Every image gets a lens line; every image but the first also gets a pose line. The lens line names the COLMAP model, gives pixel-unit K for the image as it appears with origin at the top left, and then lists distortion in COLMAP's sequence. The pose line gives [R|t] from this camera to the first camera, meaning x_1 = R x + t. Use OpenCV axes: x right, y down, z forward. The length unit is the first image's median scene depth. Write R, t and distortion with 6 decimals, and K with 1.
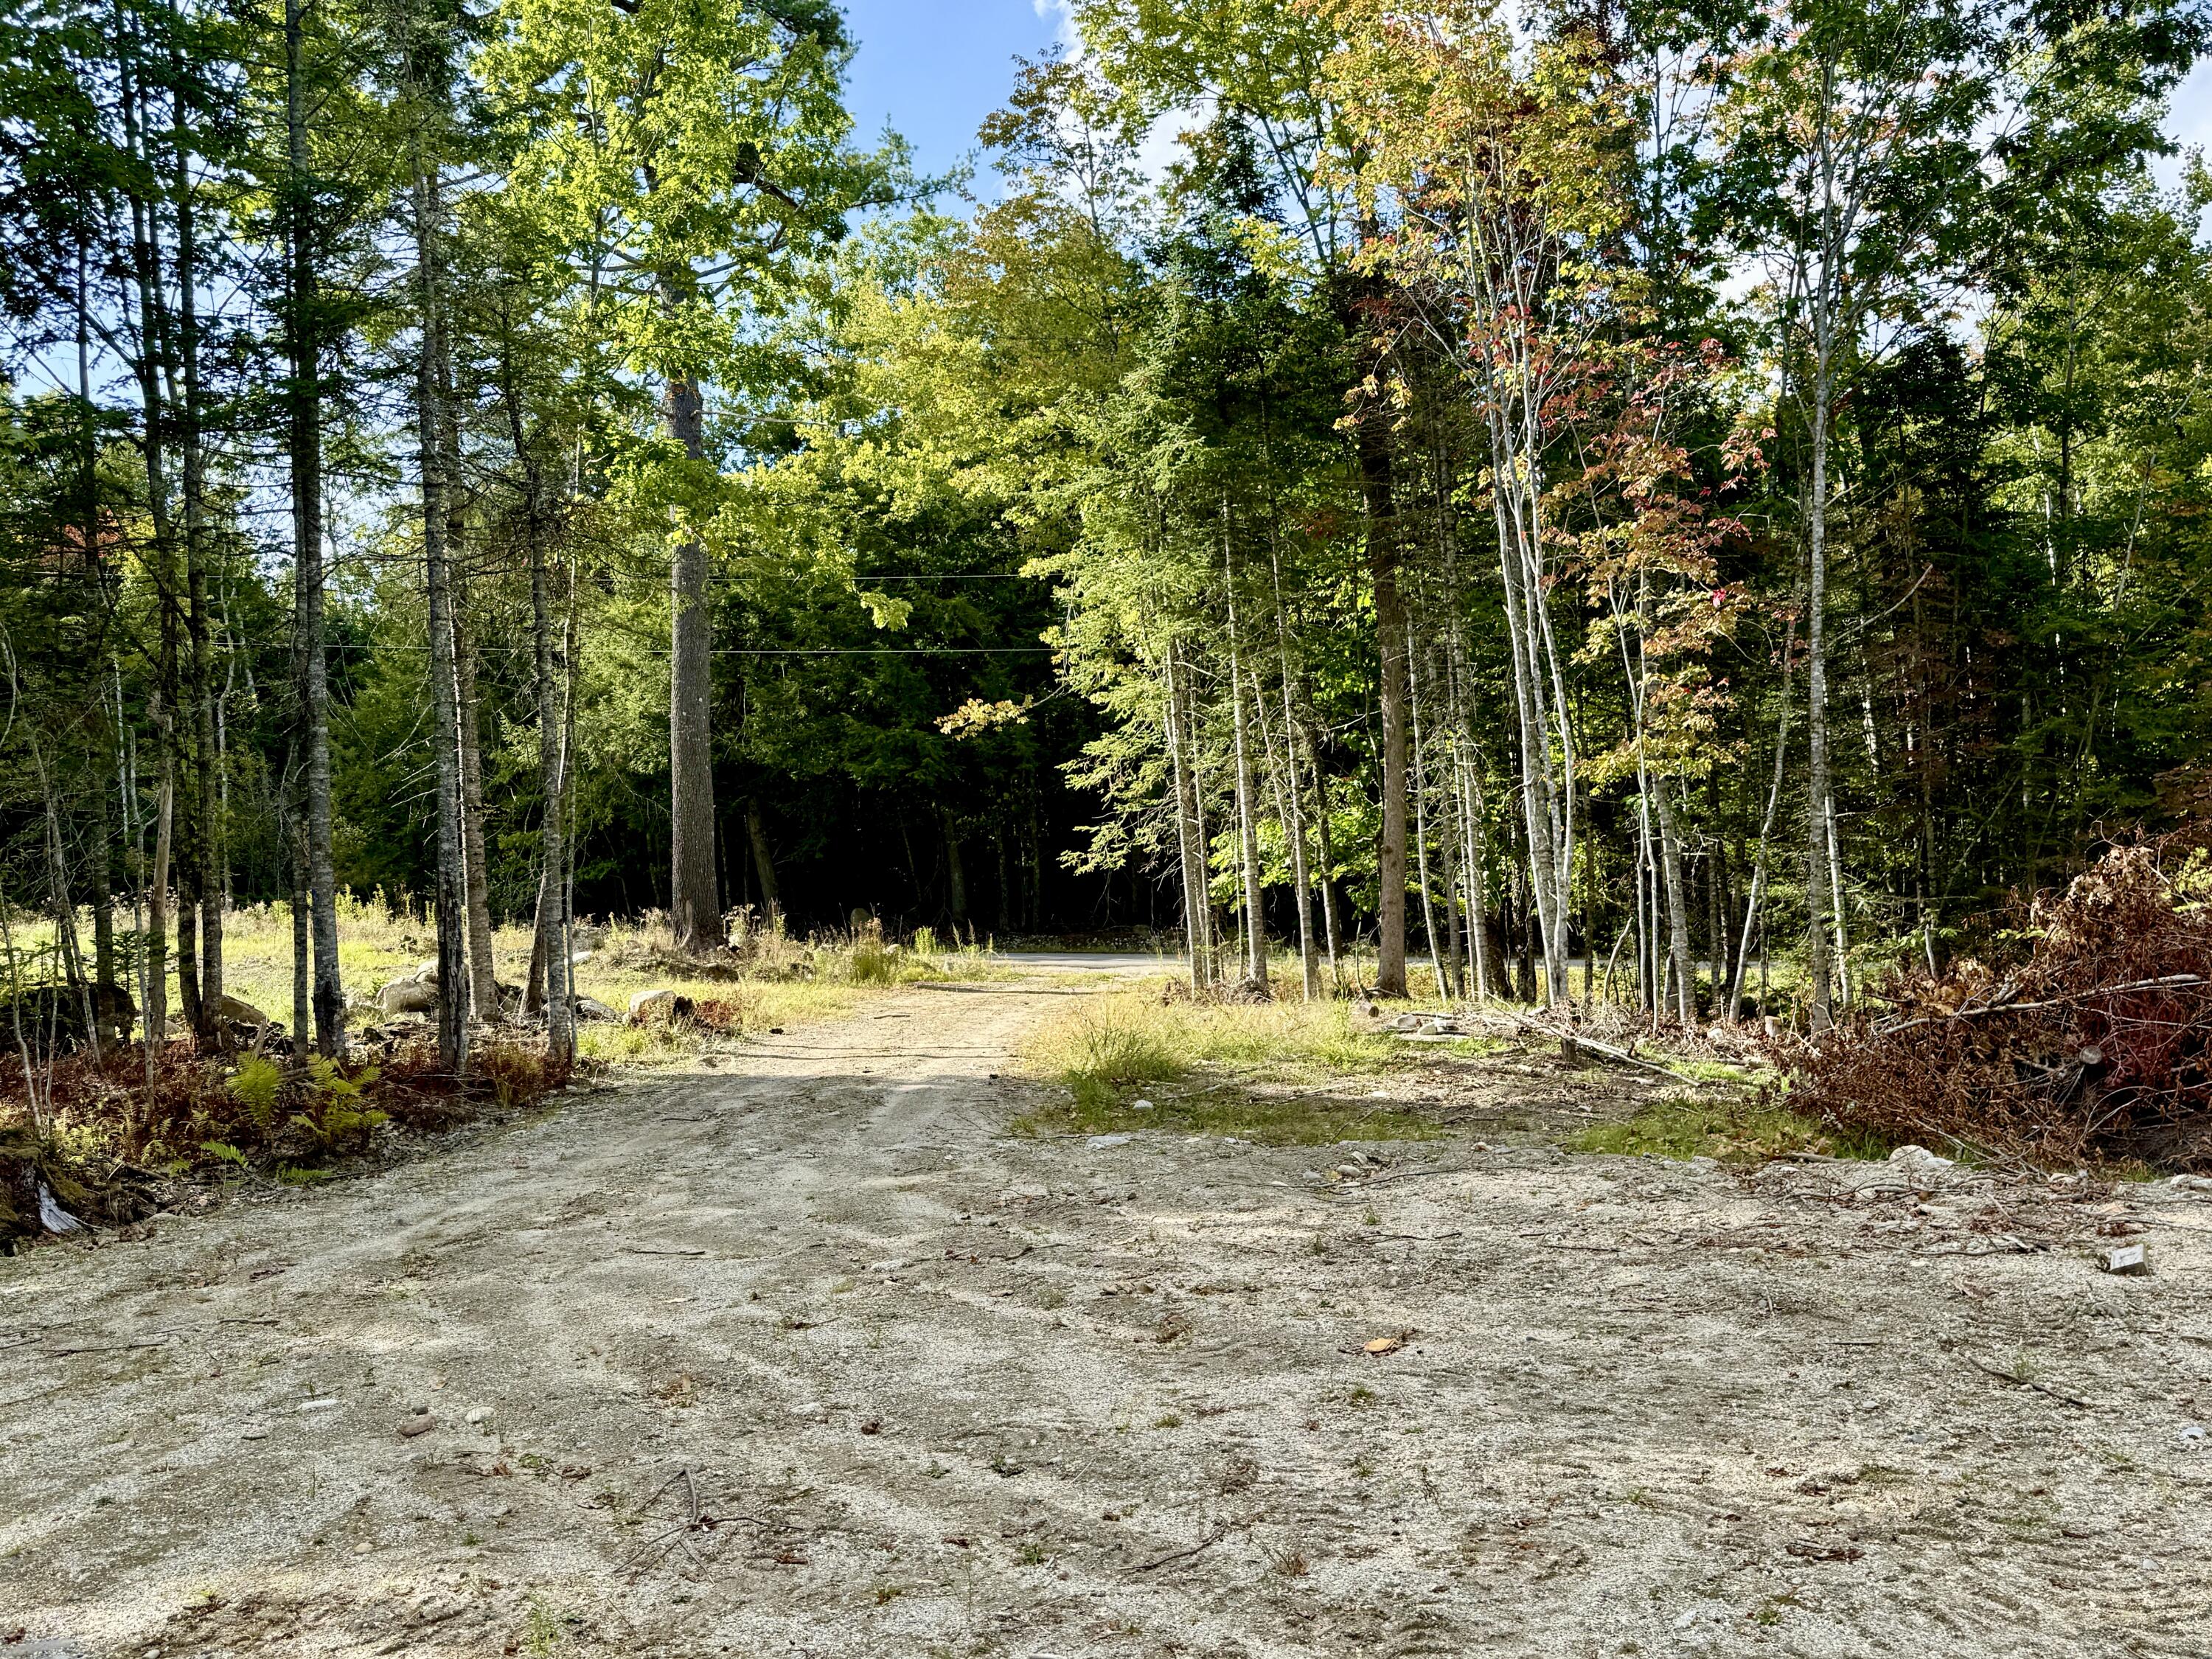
lens RADIAL K [[1821.3, 0, 1106.0], [0, 1821.3, 829.5], [0, 0, 1]] dist [0.095873, -0.215040]
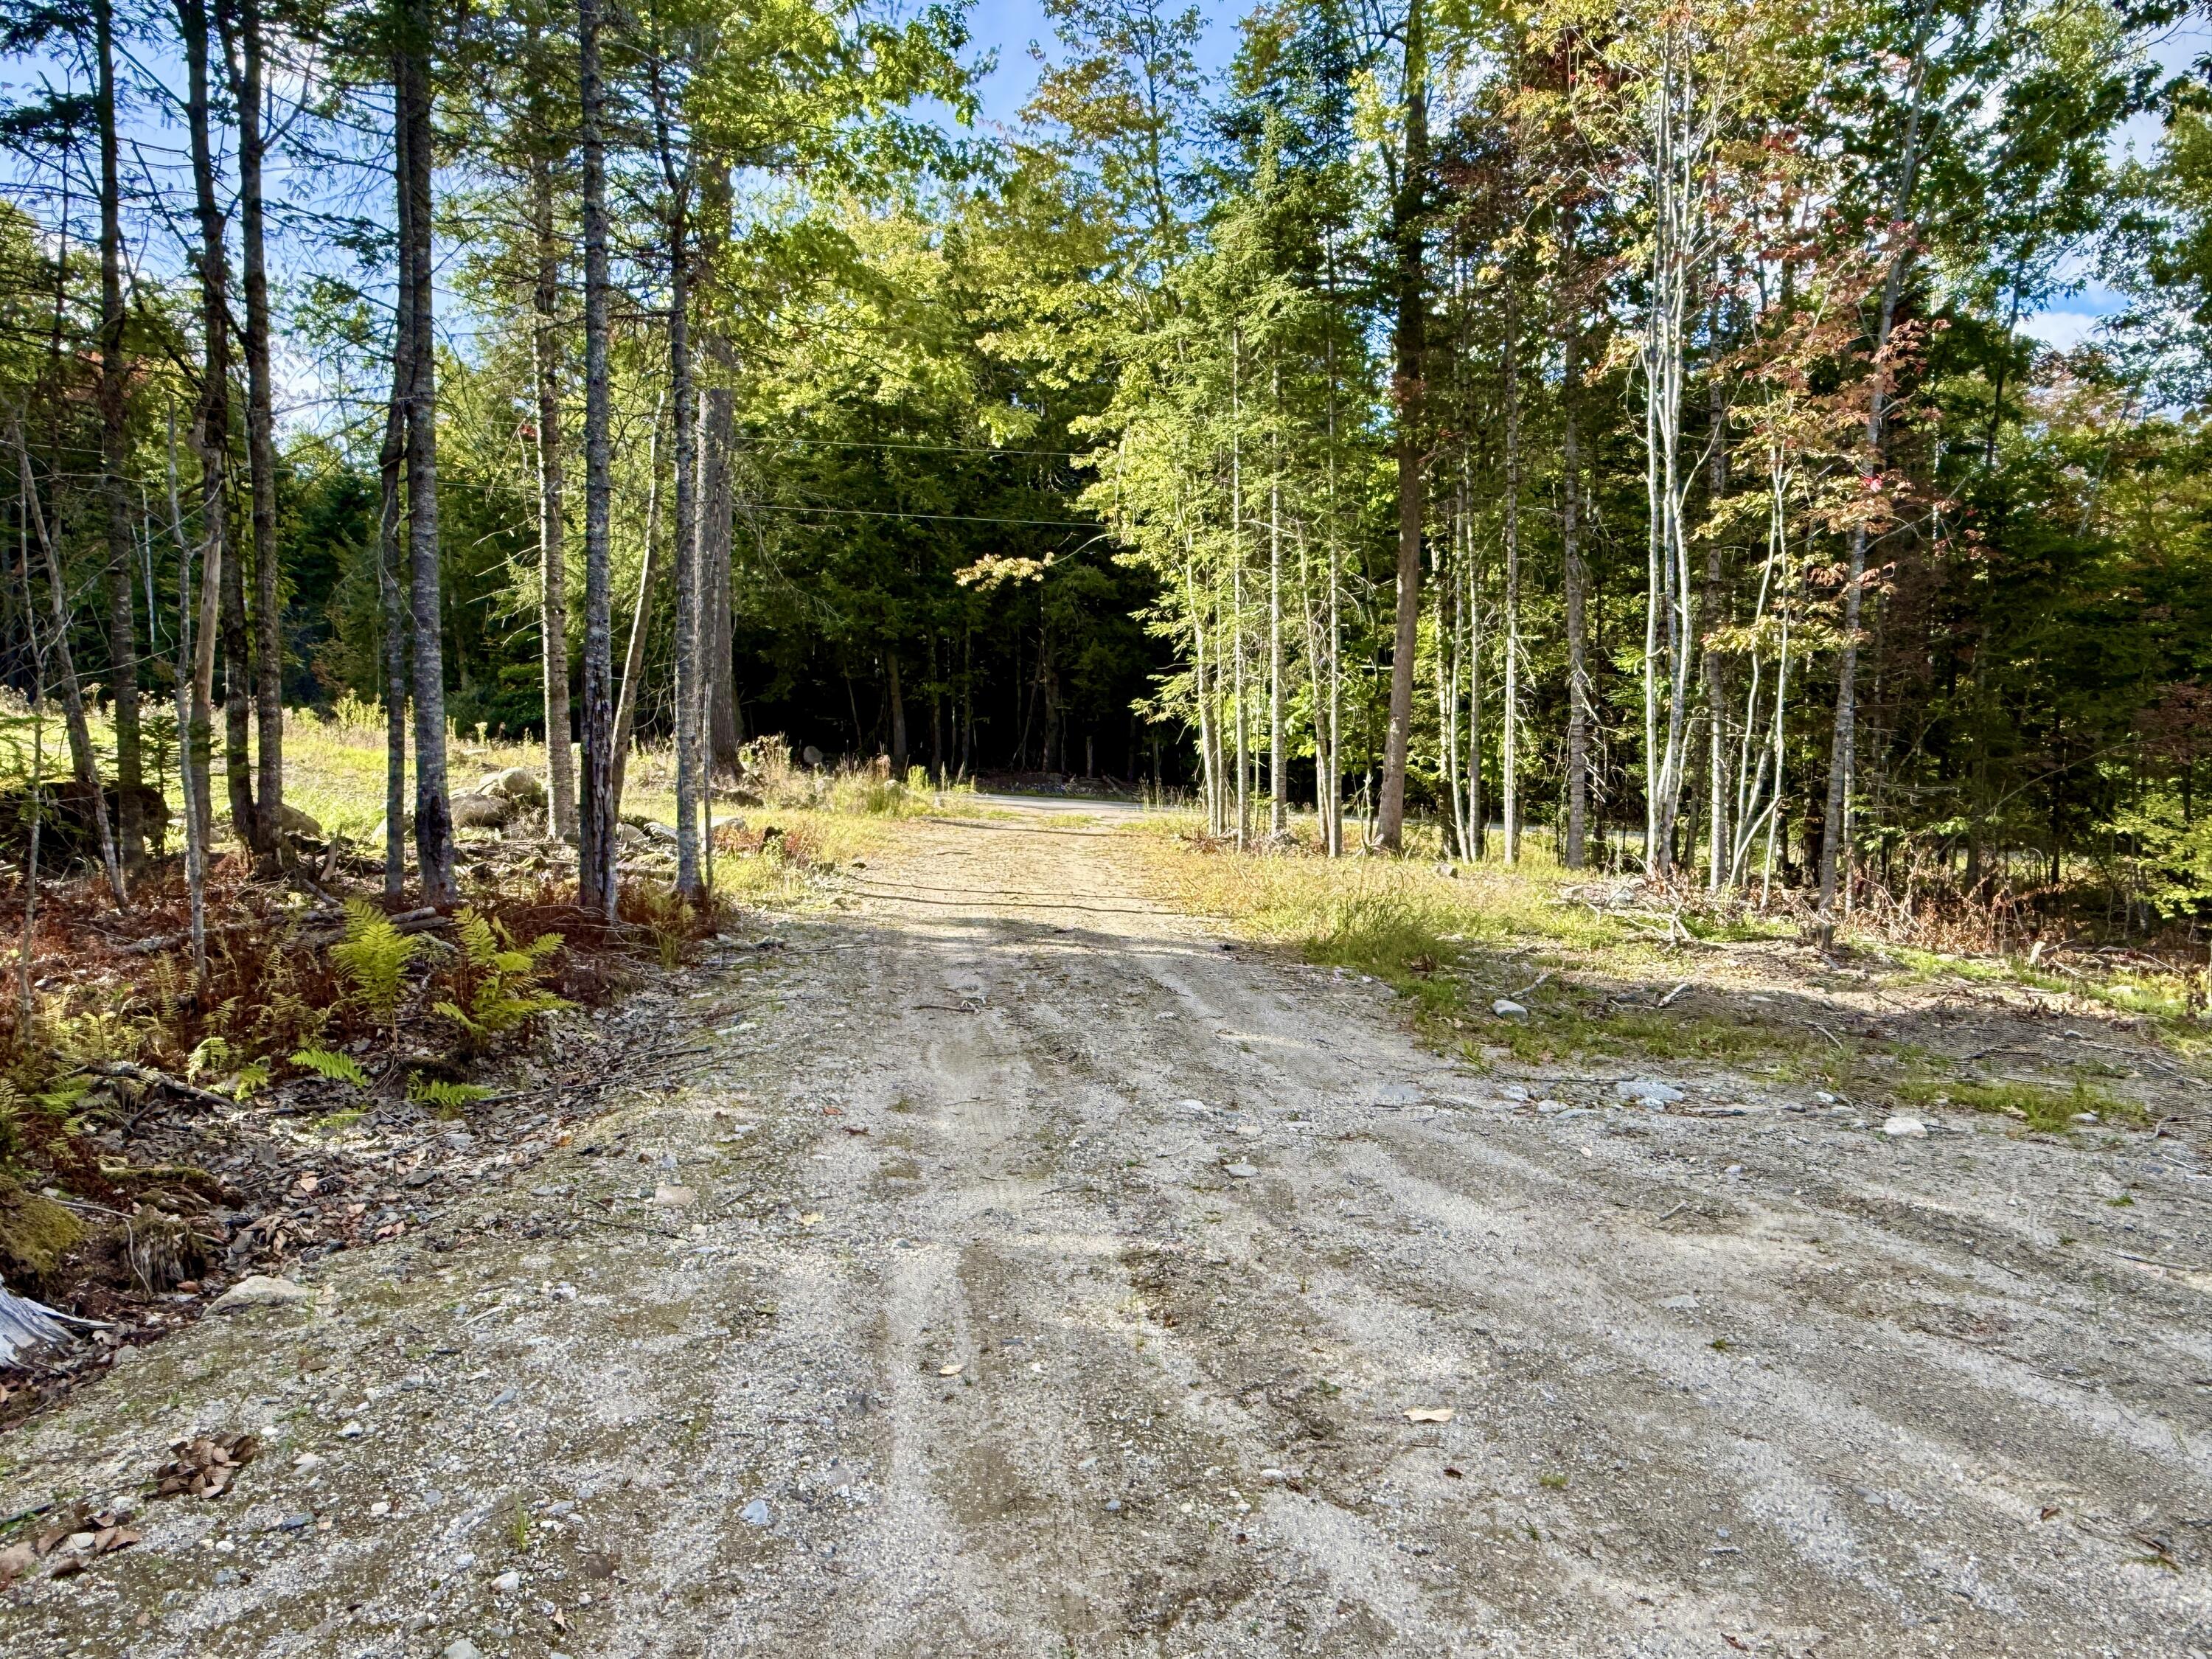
lens RADIAL K [[1420.6, 0, 1106.0], [0, 1420.6, 829.5], [0, 0, 1]] dist [-0.005526, 0.000312]
pose [[0.993242, 0.049648, 0.104911, -0.114935], [-0.058993, 0.994377, 0.087939, 0.015140], [-0.099955, -0.093534, 0.990586, 0.212485]]
